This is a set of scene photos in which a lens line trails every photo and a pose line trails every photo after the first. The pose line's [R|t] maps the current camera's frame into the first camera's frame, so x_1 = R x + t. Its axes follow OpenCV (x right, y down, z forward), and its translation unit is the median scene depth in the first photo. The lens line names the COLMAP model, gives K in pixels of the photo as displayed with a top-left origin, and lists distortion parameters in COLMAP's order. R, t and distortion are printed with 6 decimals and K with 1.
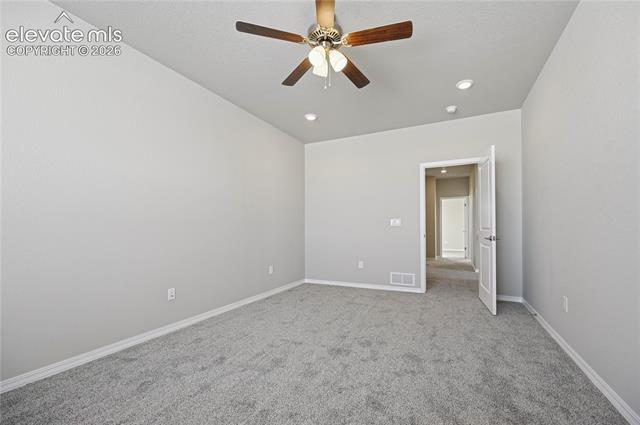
lens RADIAL K [[256.9, 0, 338.8], [0, 256.9, 227.5], [0, 0, 1]] dist [0.001700, 0.000324]
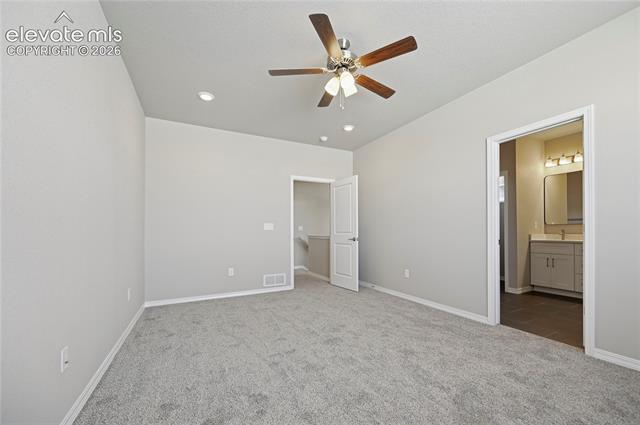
lens RADIAL K [[256.9, 0, 333.8], [0, 256.9, 230.9], [0, 0, 1]] dist [0.001700, 0.000324]
pose [[0.605077, 0.006195, 0.796143, -0.565221], [-0.000986, 0.999975, -0.007032, 0.005451], [-0.796166, 0.003470, 0.605068, 0.198903]]
